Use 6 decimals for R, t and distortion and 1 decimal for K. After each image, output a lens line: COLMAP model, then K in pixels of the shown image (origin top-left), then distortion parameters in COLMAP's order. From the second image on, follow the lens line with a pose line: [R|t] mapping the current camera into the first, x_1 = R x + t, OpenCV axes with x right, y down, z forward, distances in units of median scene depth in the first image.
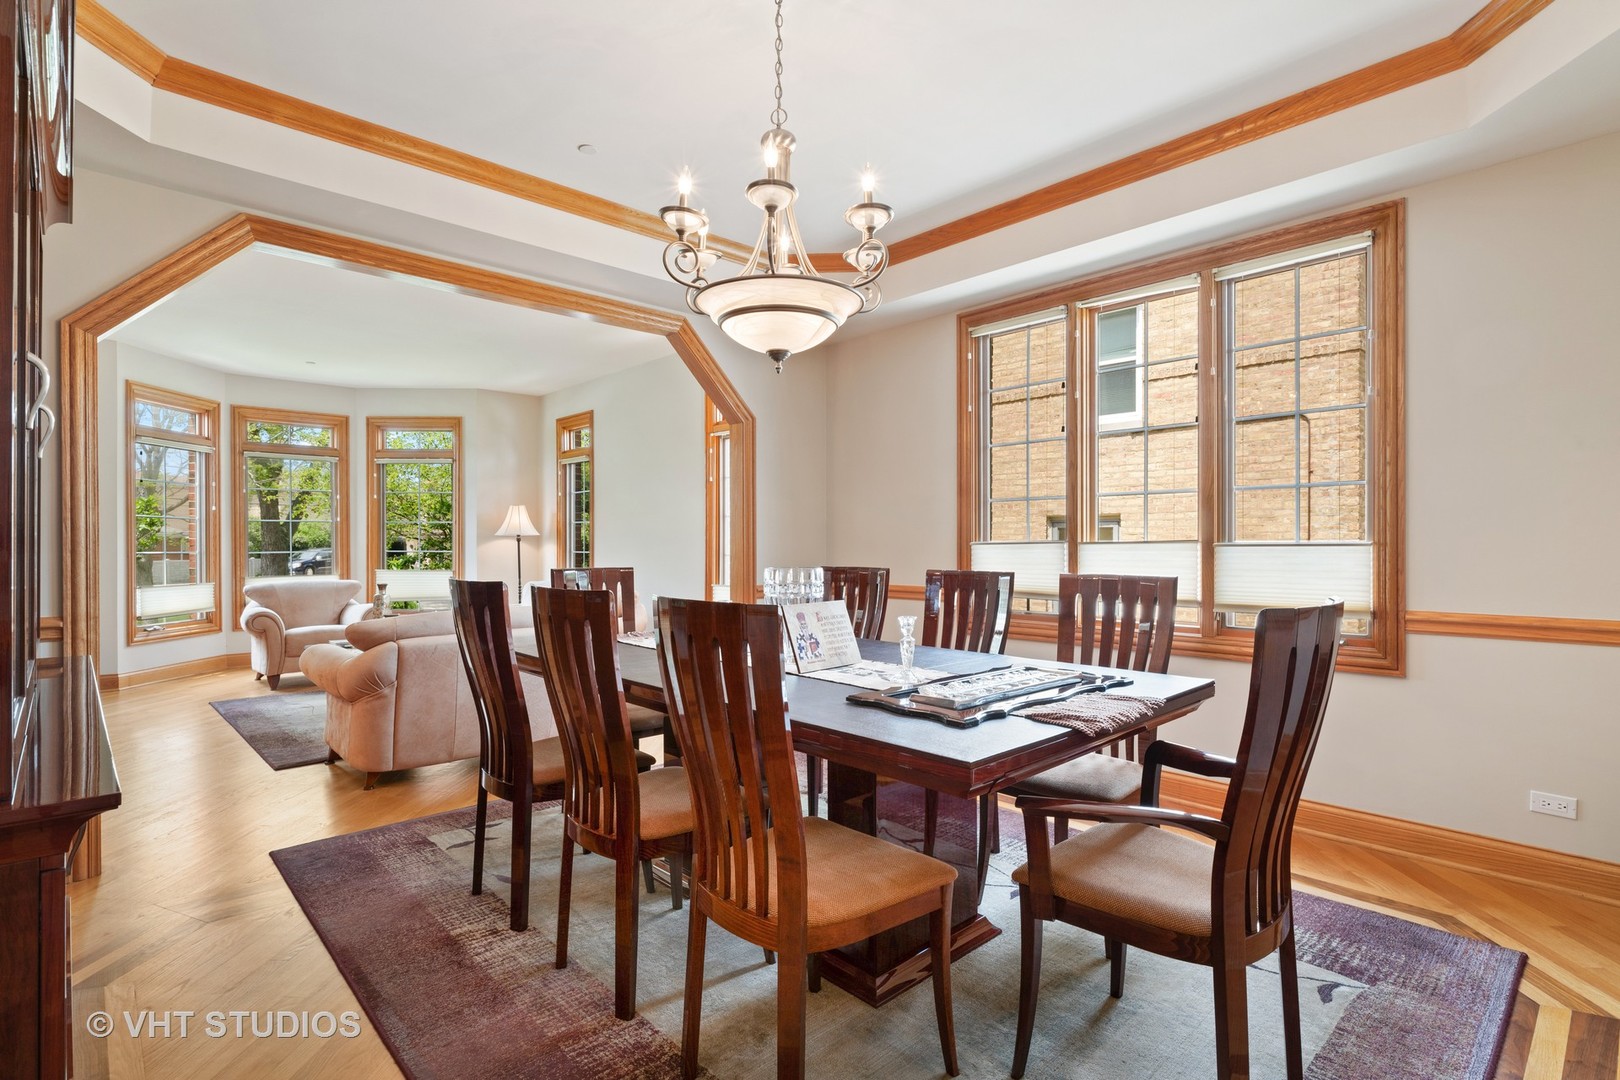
lens RADIAL K [[780.4, 0, 810.0], [0, 780.4, 540.0], [0, 0, 1]] dist [0.000847, 0.000226]
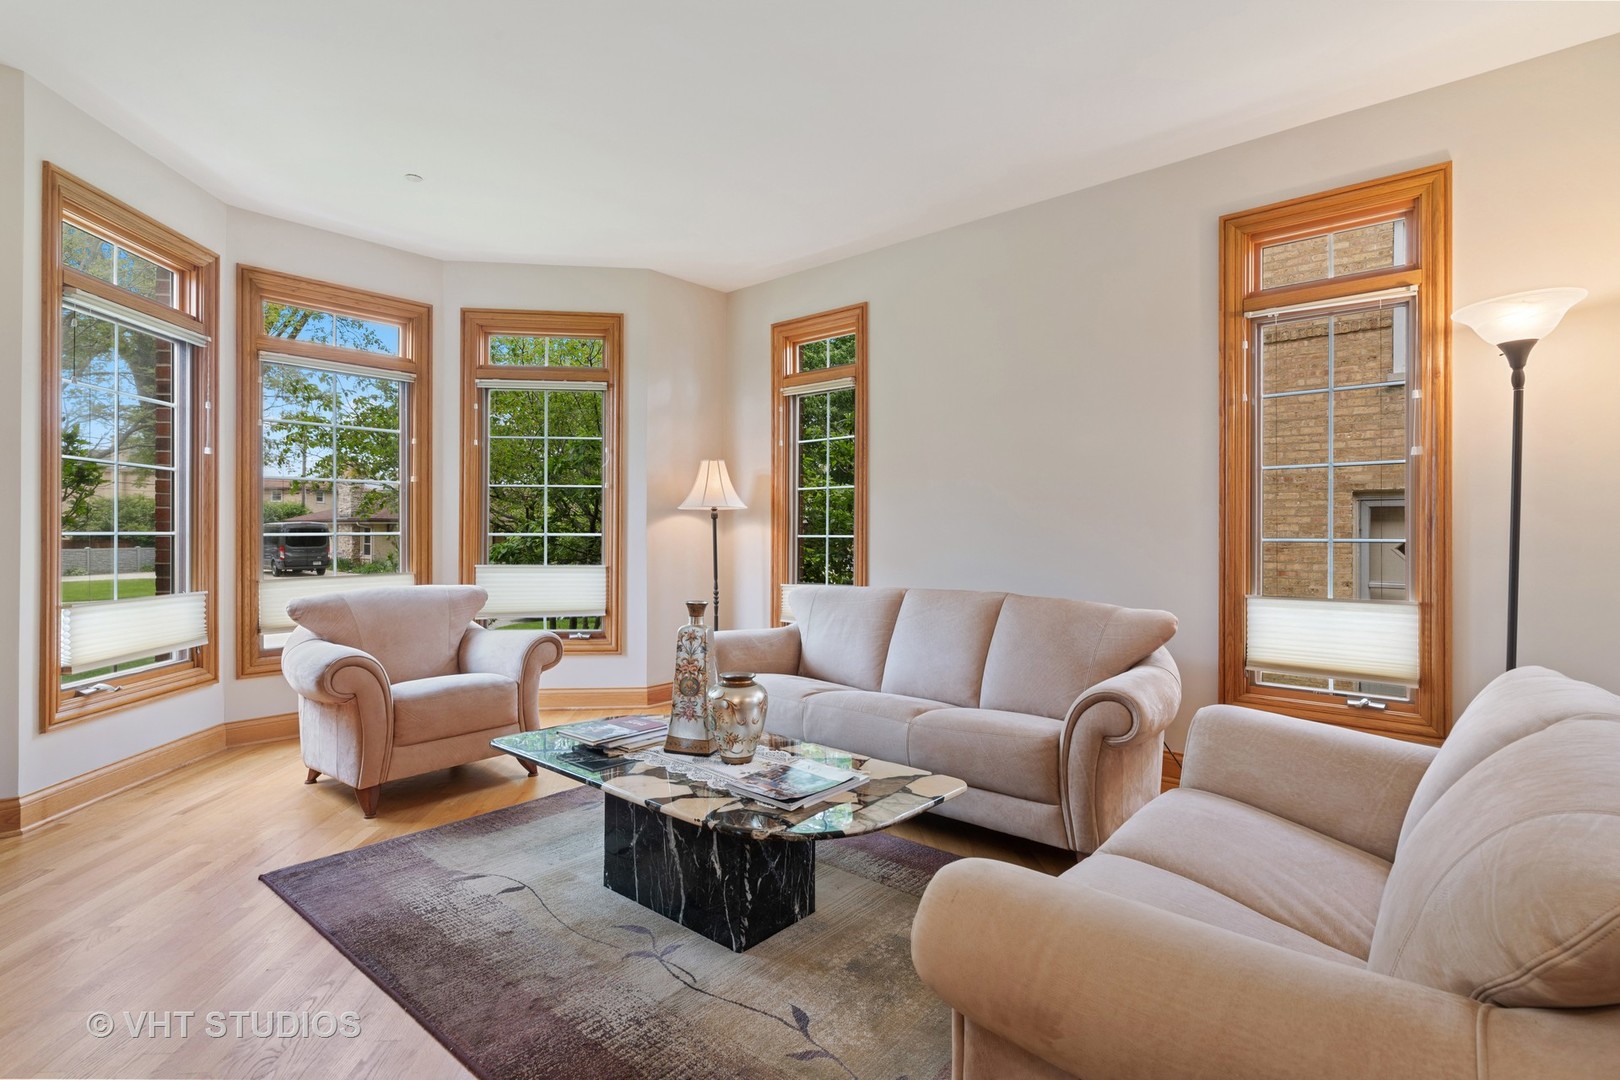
lens RADIAL K [[779.0, 0, 812.6], [0, 779.0, 528.8], [0, 0, 1]] dist [0.001373, 0.000066]
pose [[0.994660, 0.003684, 0.103136, -0.381735], [-0.003732, 0.999993, 0.000281, 0.009162], [-0.103134, -0.000665, 0.994667, 0.401396]]
